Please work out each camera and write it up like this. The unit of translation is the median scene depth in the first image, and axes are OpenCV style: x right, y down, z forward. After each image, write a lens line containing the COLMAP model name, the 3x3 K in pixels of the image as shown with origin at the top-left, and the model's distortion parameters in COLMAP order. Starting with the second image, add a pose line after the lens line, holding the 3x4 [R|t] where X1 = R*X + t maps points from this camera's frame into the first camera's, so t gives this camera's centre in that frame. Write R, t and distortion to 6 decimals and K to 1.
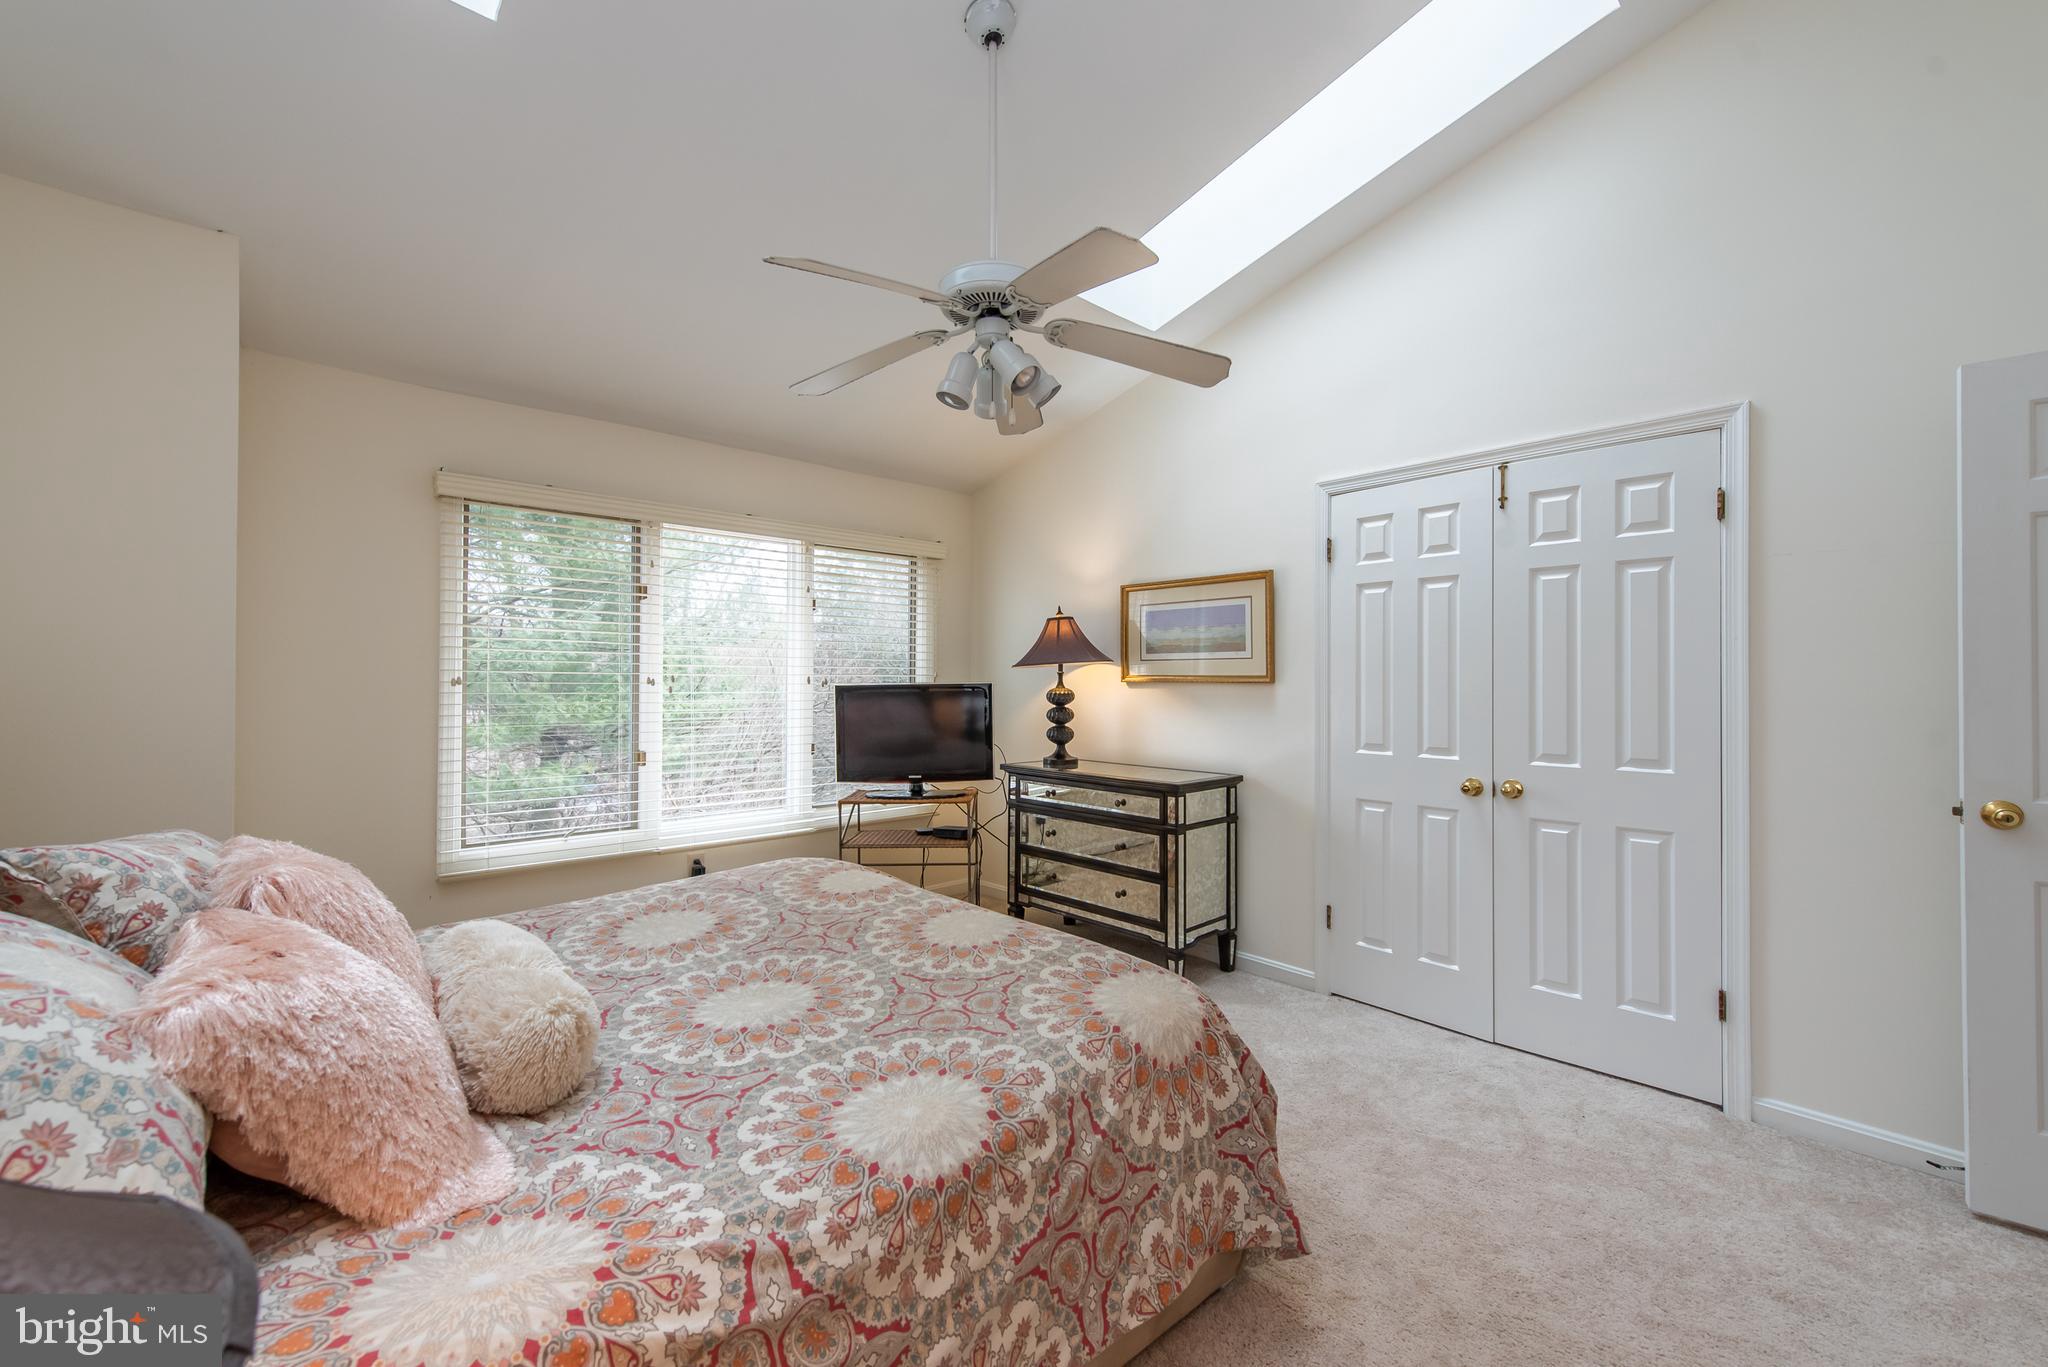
lens RADIAL K [[824.9, 0, 1029.4], [0, 824.9, 676.9], [0, 0, 1]] dist [0.015003, -0.003804]
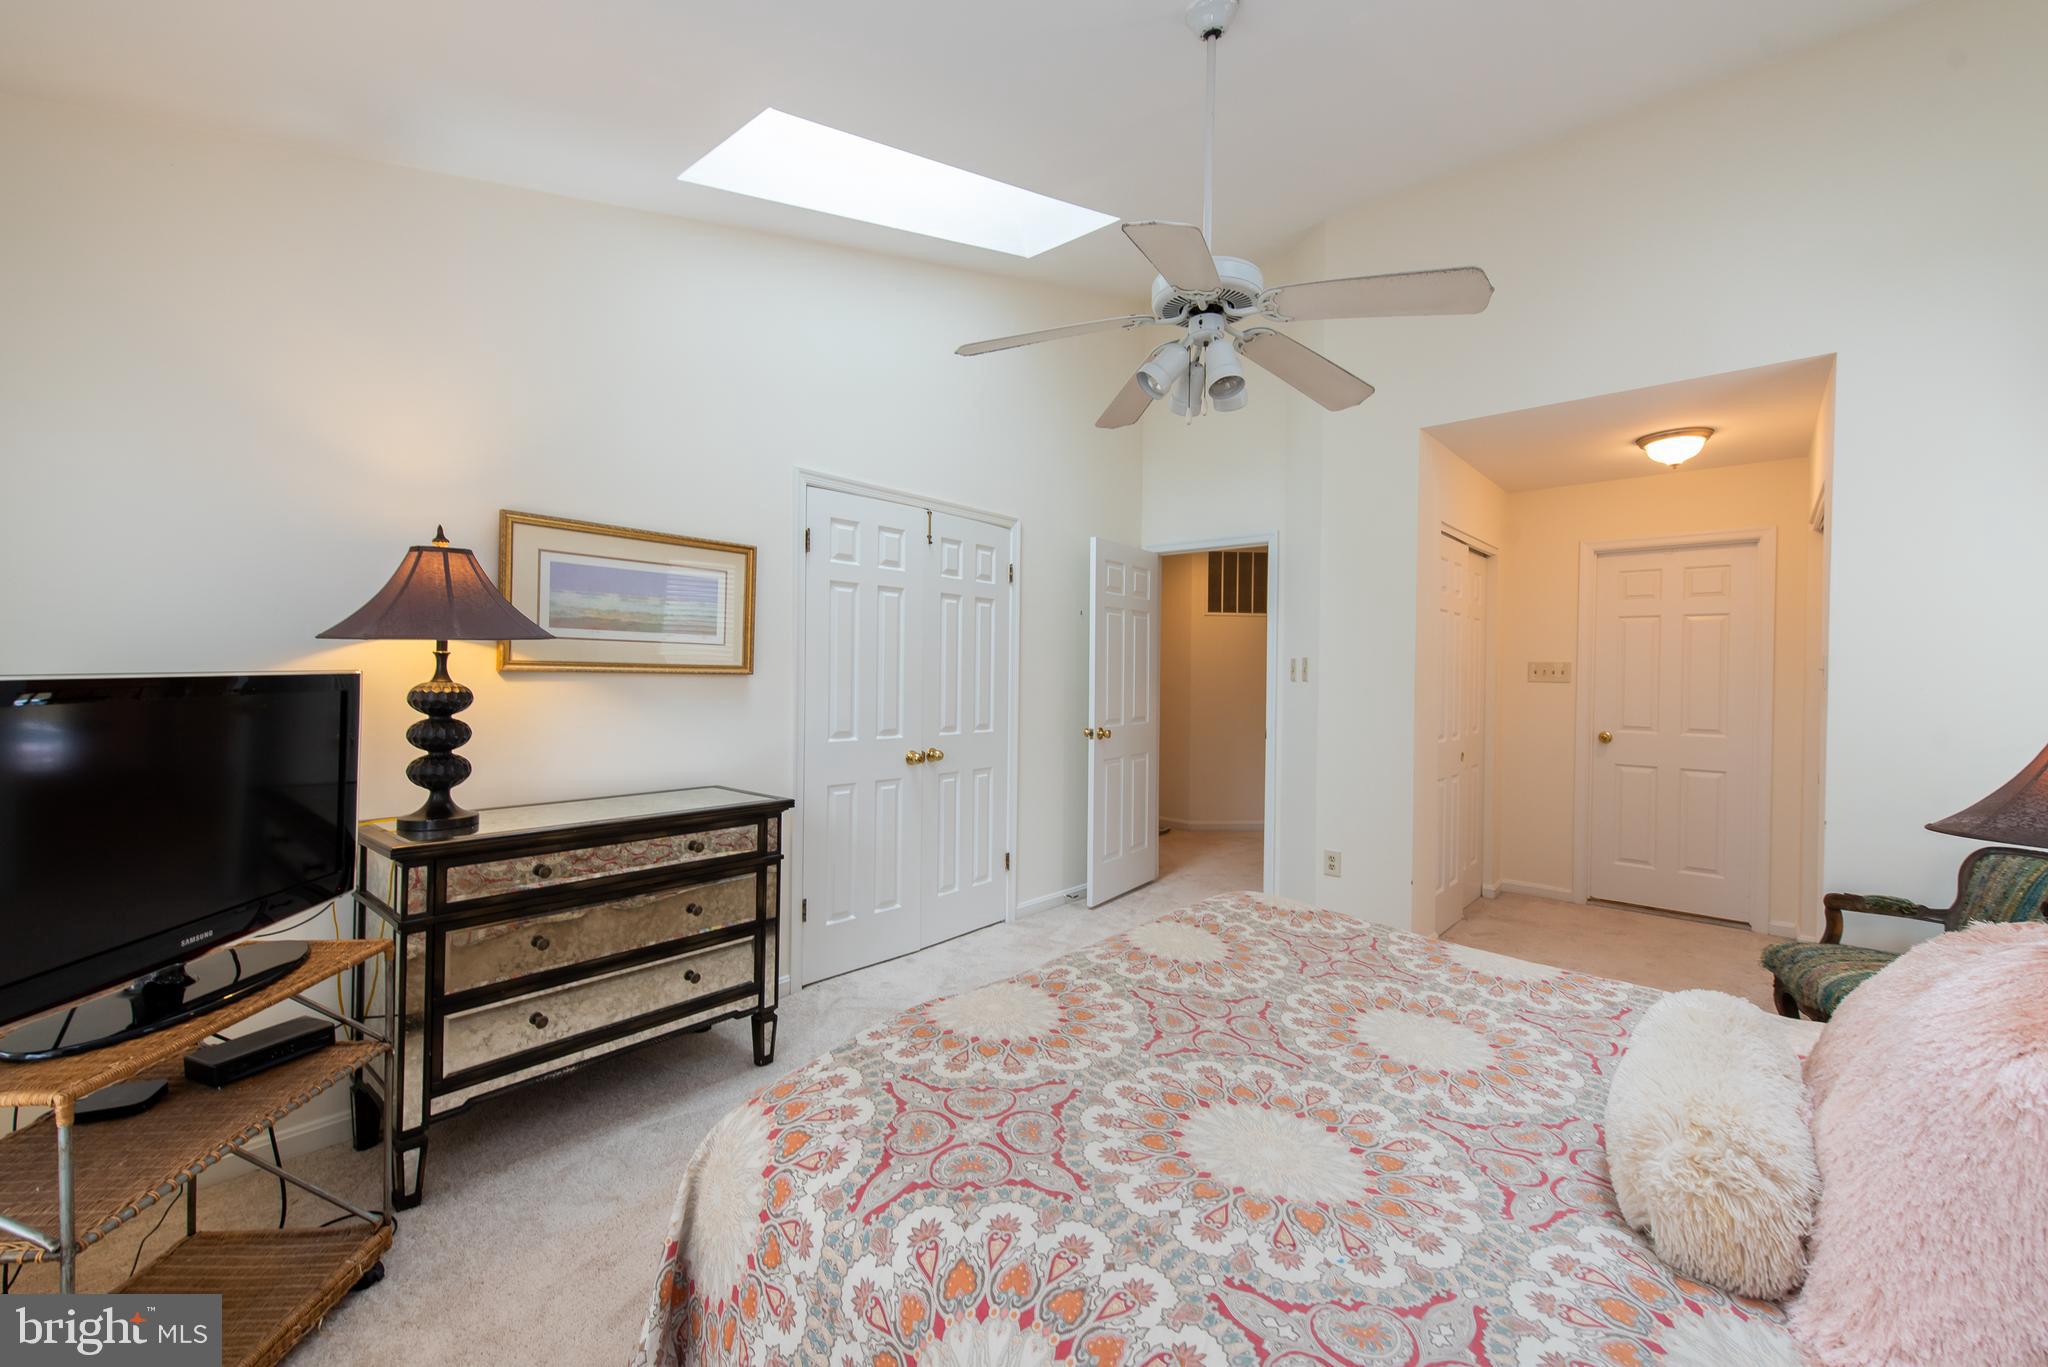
lens RADIAL K [[824.9, 0, 1029.4], [0, 824.9, 676.9], [0, 0, 1]] dist [0.015003, -0.003804]
pose [[-0.107204, -0.005594, 0.994221, -1.026888], [-0.019629, 0.999801, 0.003509, 0.002098], [-0.994043, -0.019139, -0.107292, 1.326342]]
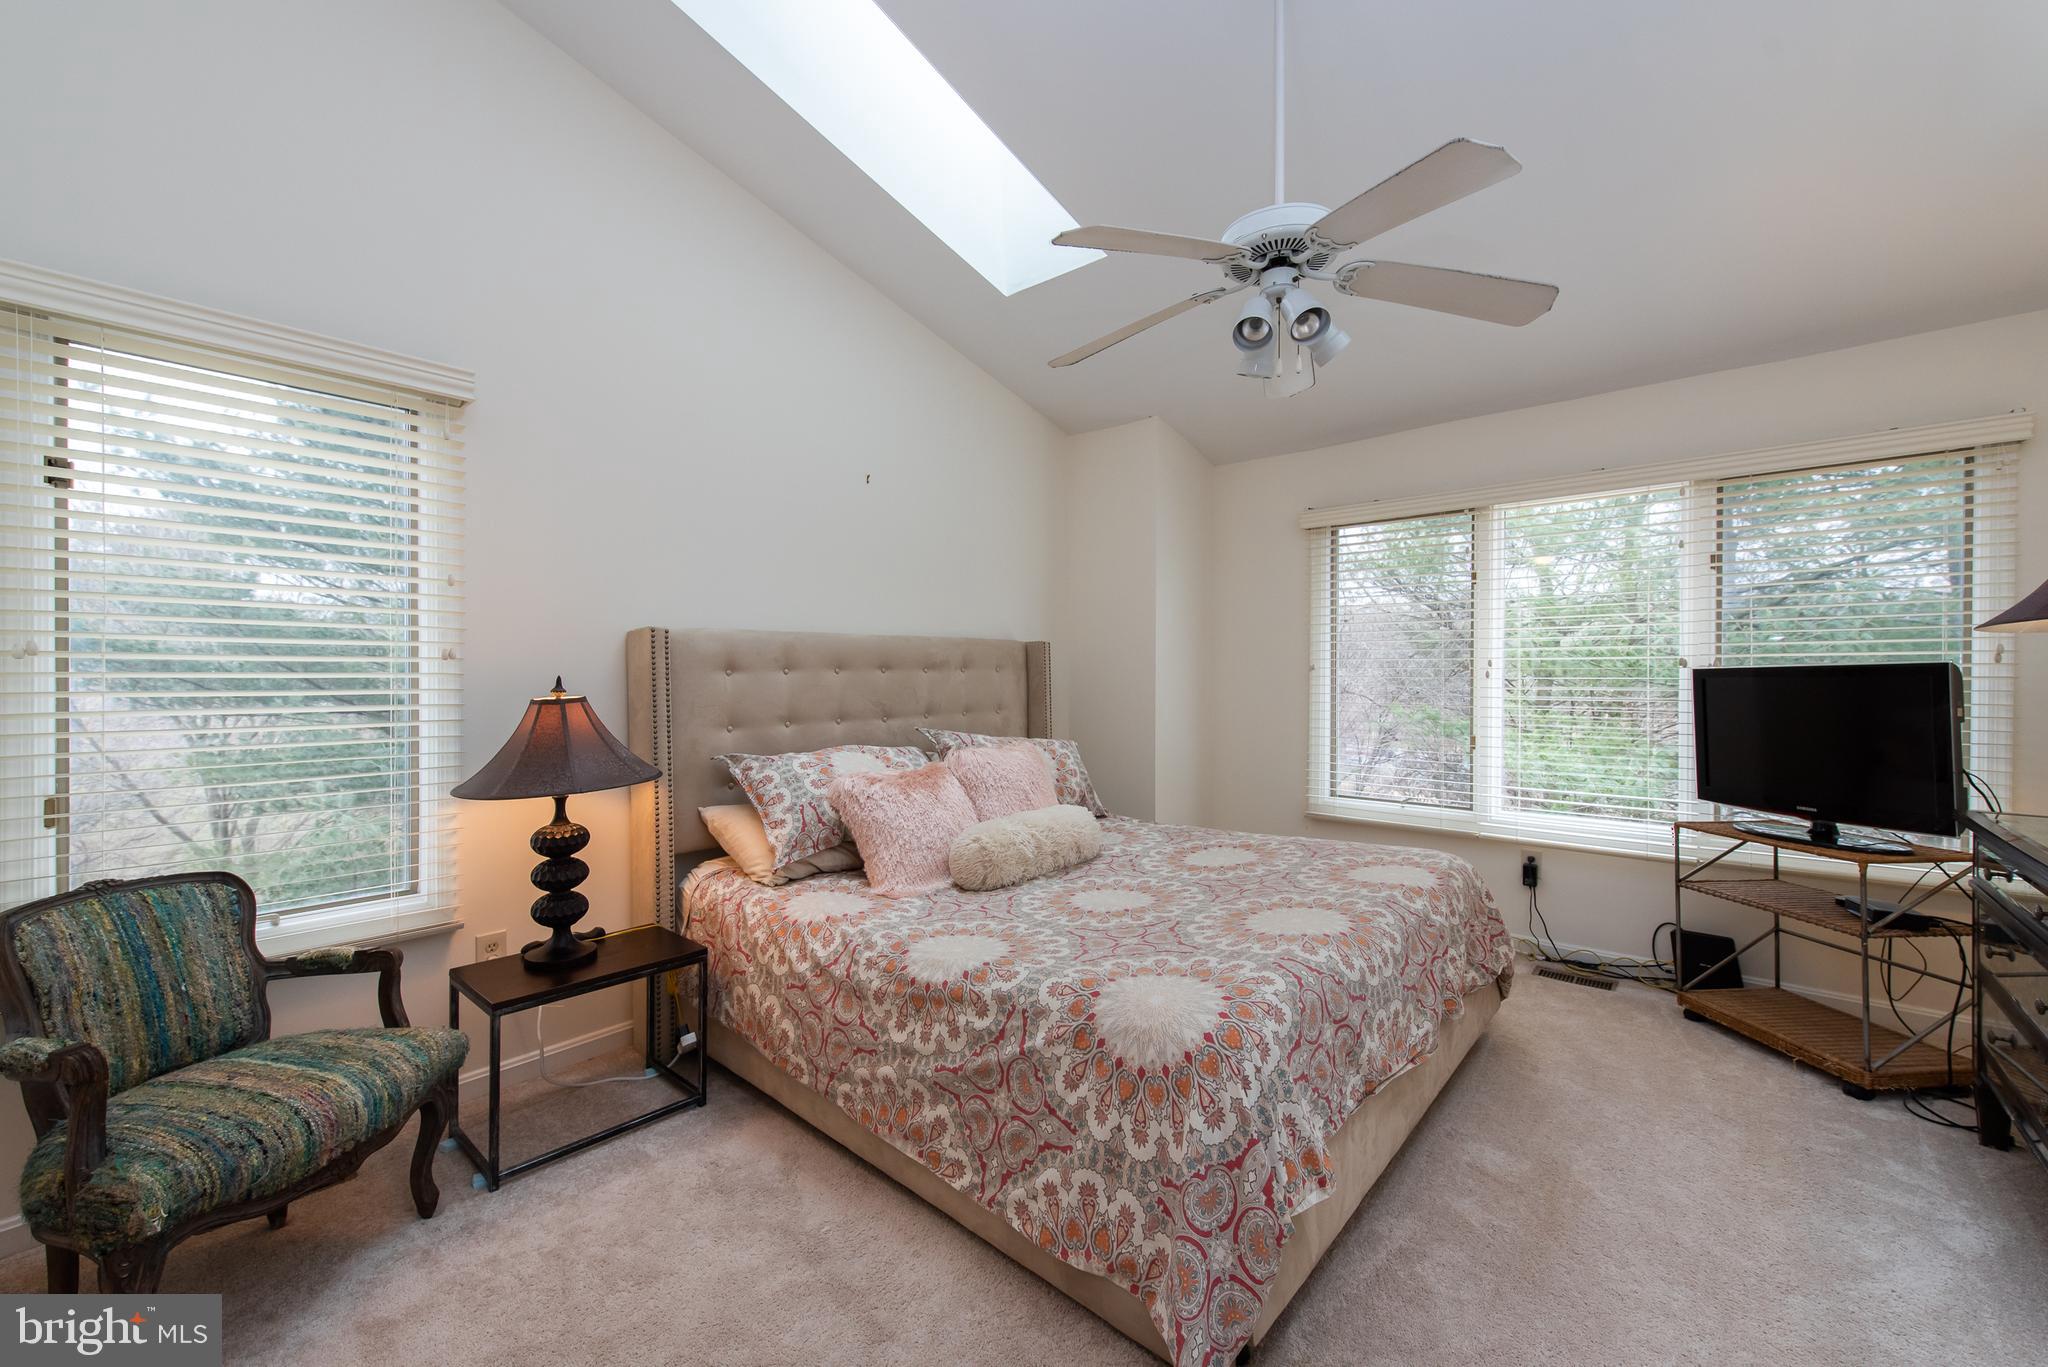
lens RADIAL K [[824.9, 0, 1029.4], [0, 824.9, 676.9], [0, 0, 1]] dist [0.015003, -0.003804]
pose [[0.101970, 0.000997, -0.994787, 0.867777], [0.007422, 0.999971, 0.001763, 0.022443], [0.994760, -0.007563, 0.101960, 0.632668]]
